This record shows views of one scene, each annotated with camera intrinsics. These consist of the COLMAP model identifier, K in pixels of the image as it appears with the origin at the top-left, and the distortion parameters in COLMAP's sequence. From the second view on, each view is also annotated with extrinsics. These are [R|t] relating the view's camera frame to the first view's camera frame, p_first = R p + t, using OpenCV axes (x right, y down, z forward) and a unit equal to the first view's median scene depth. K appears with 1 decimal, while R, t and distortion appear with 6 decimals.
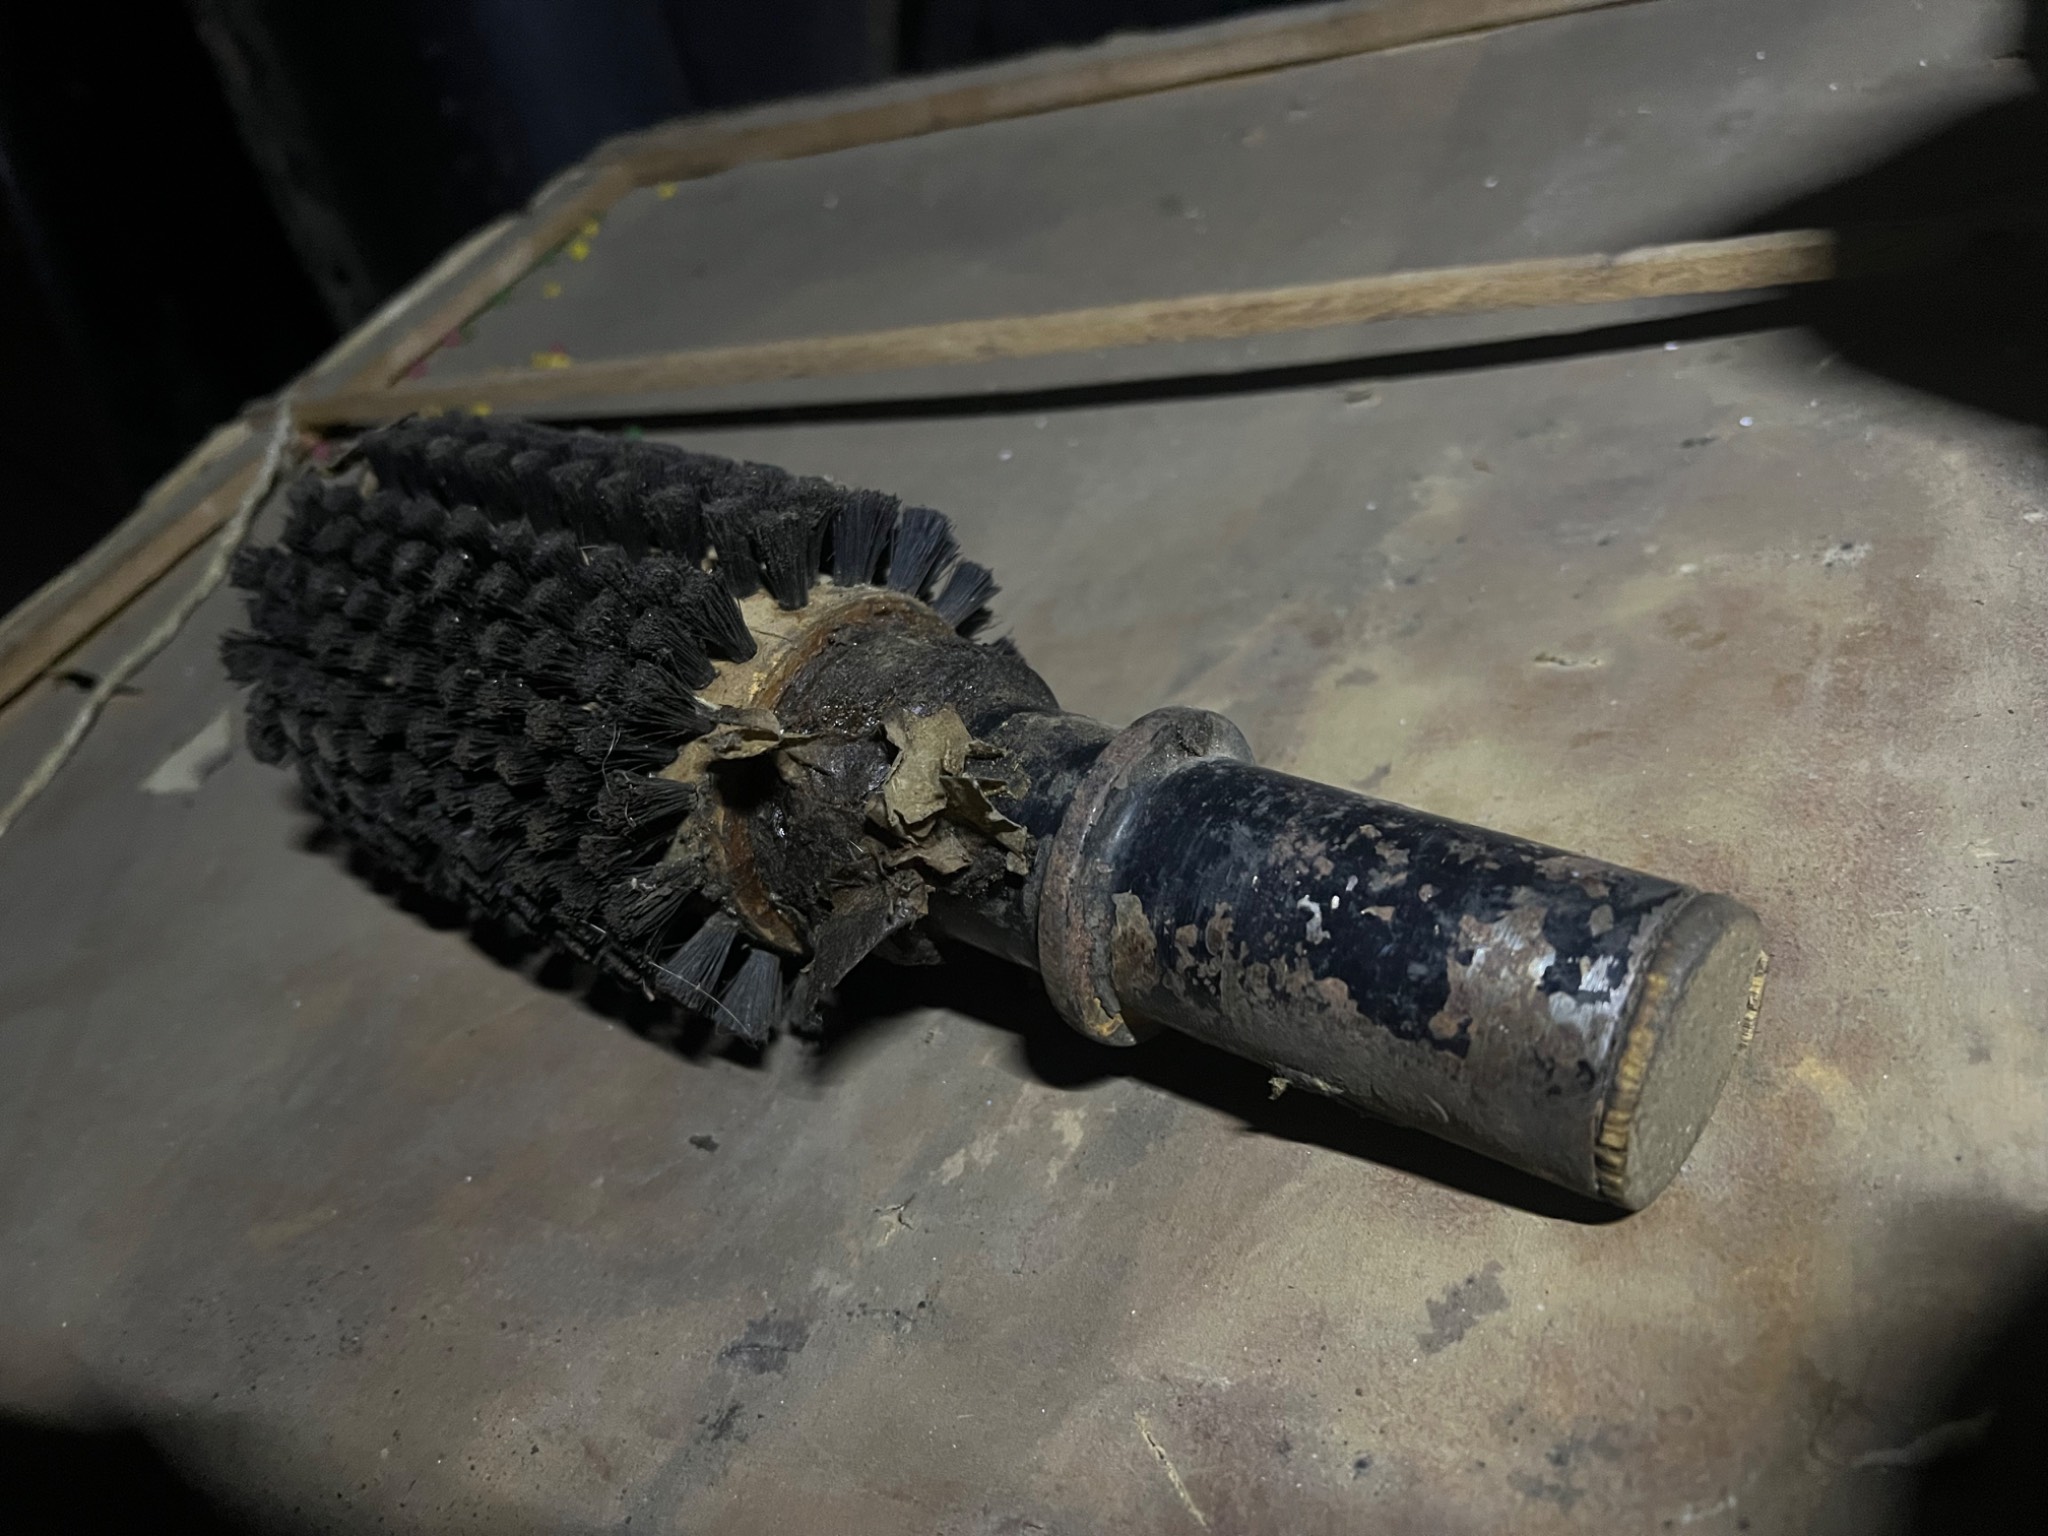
lens RADIAL K [[1599.2, 0, 1024.0], [0, 1599.2, 768.0], [0, 0, 1]] dist [-0.000590, -0.008246]
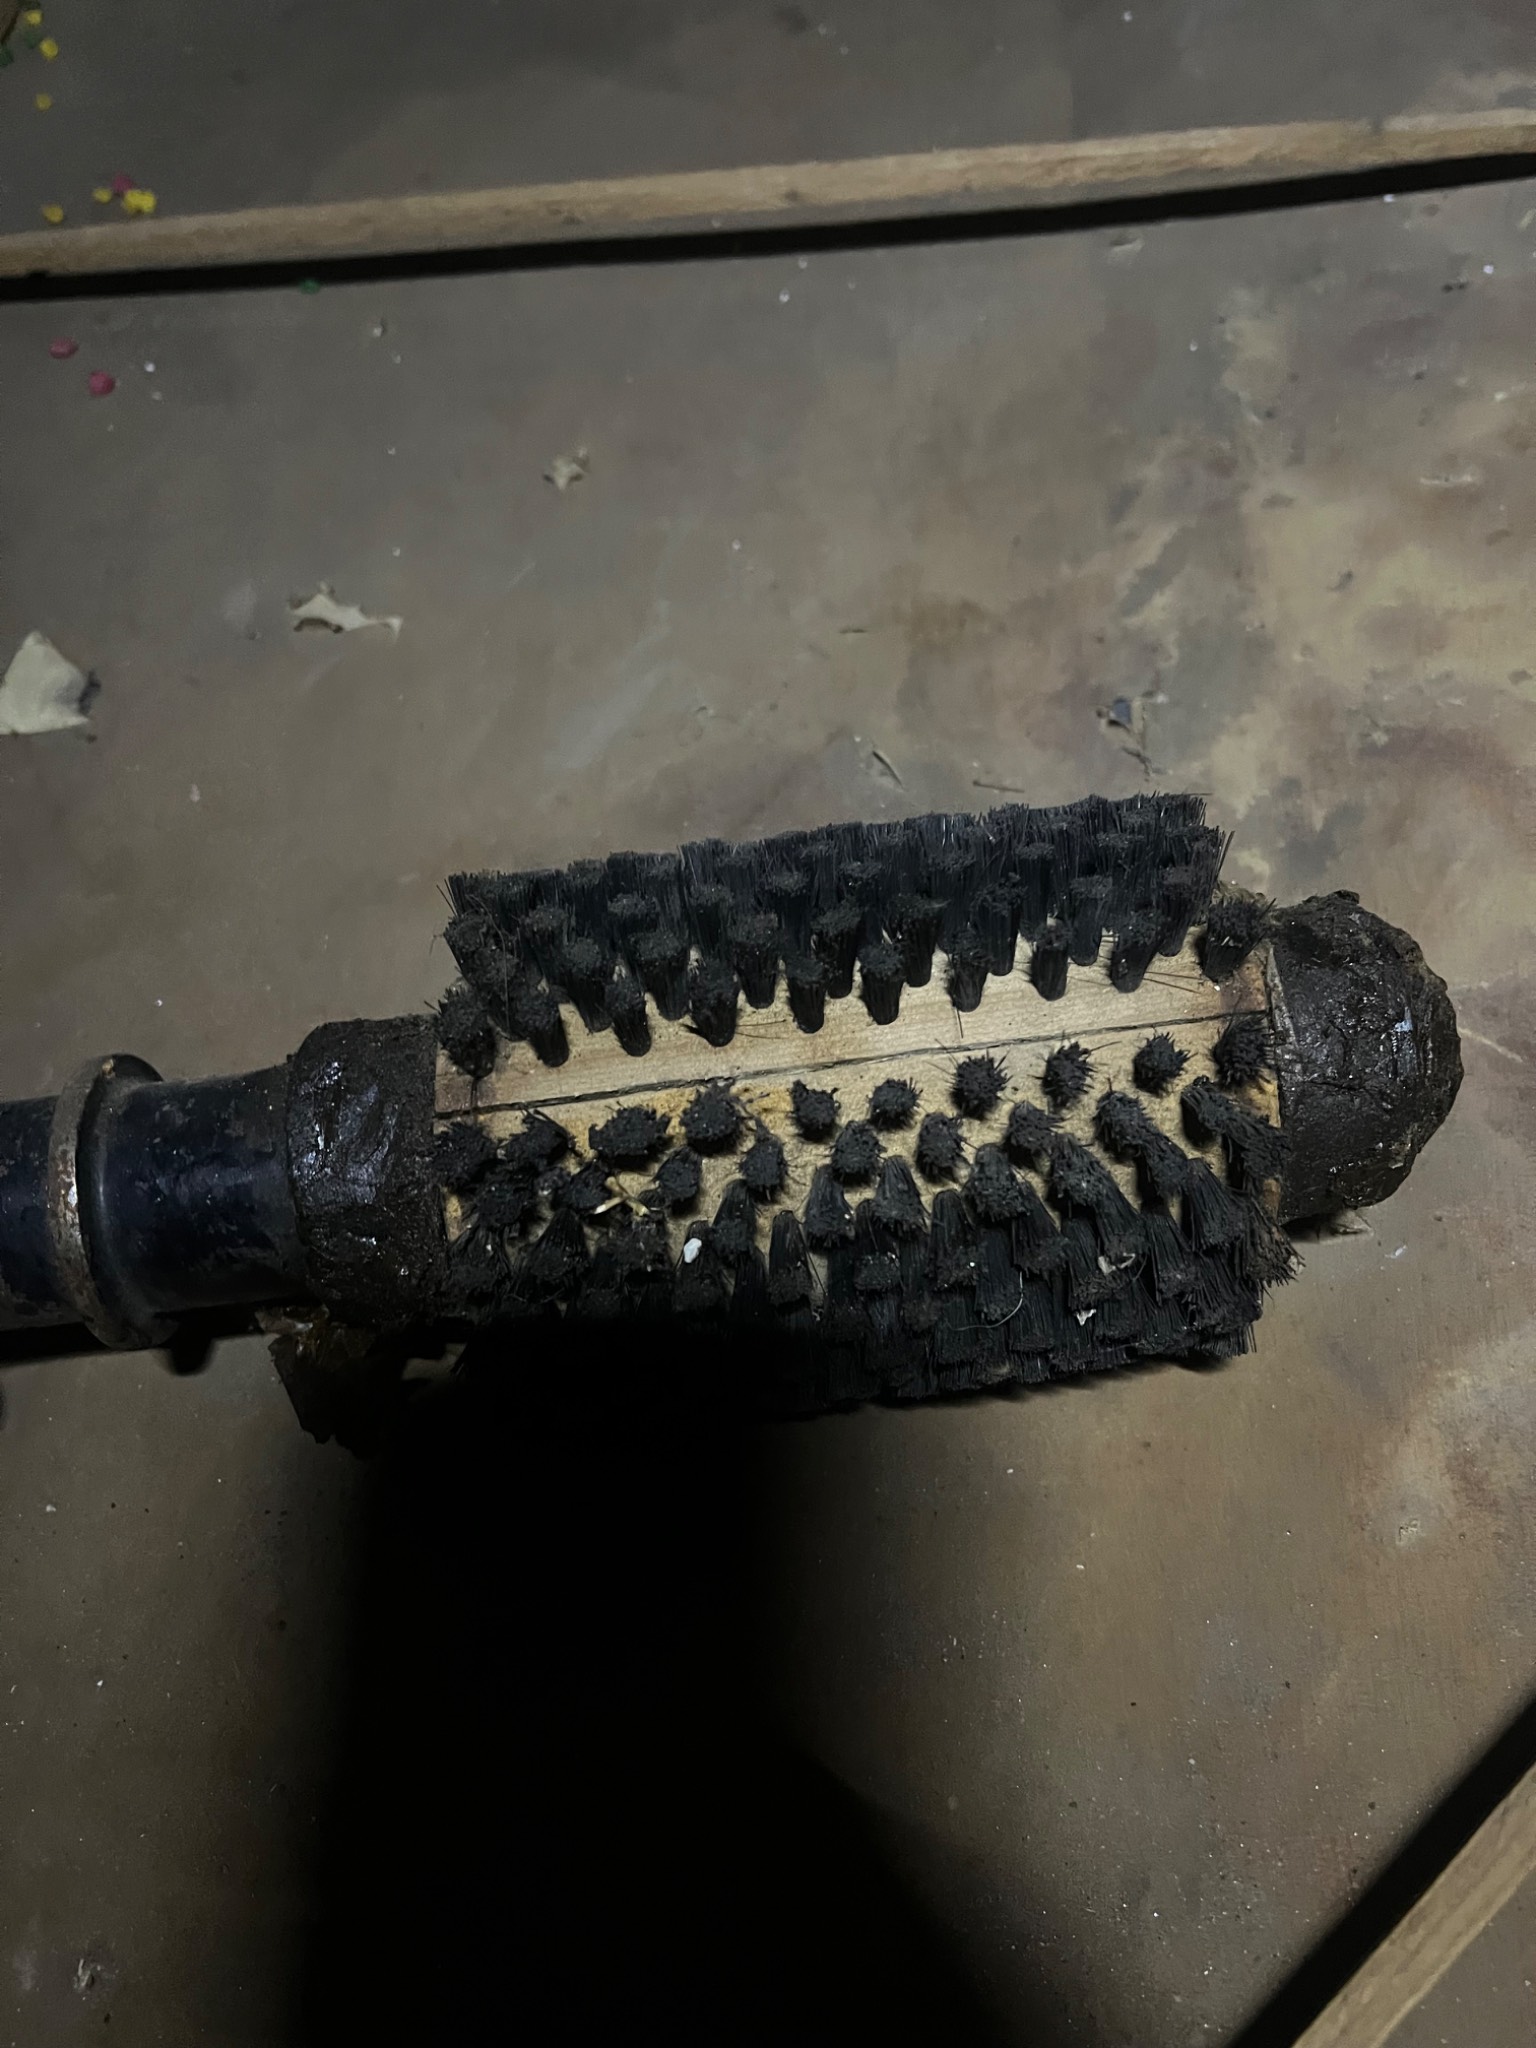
lens RADIAL K [[1599.2, 0, 768.0], [0, 1599.2, 1024.0], [0, 0, 1]] dist [-0.000590, -0.008246]
pose [[0.932400, -0.176003, 0.315680, -0.494743], [0.086755, 0.956873, 0.277251, -0.034434], [-0.350863, -0.231122, 0.907457, -0.085327]]
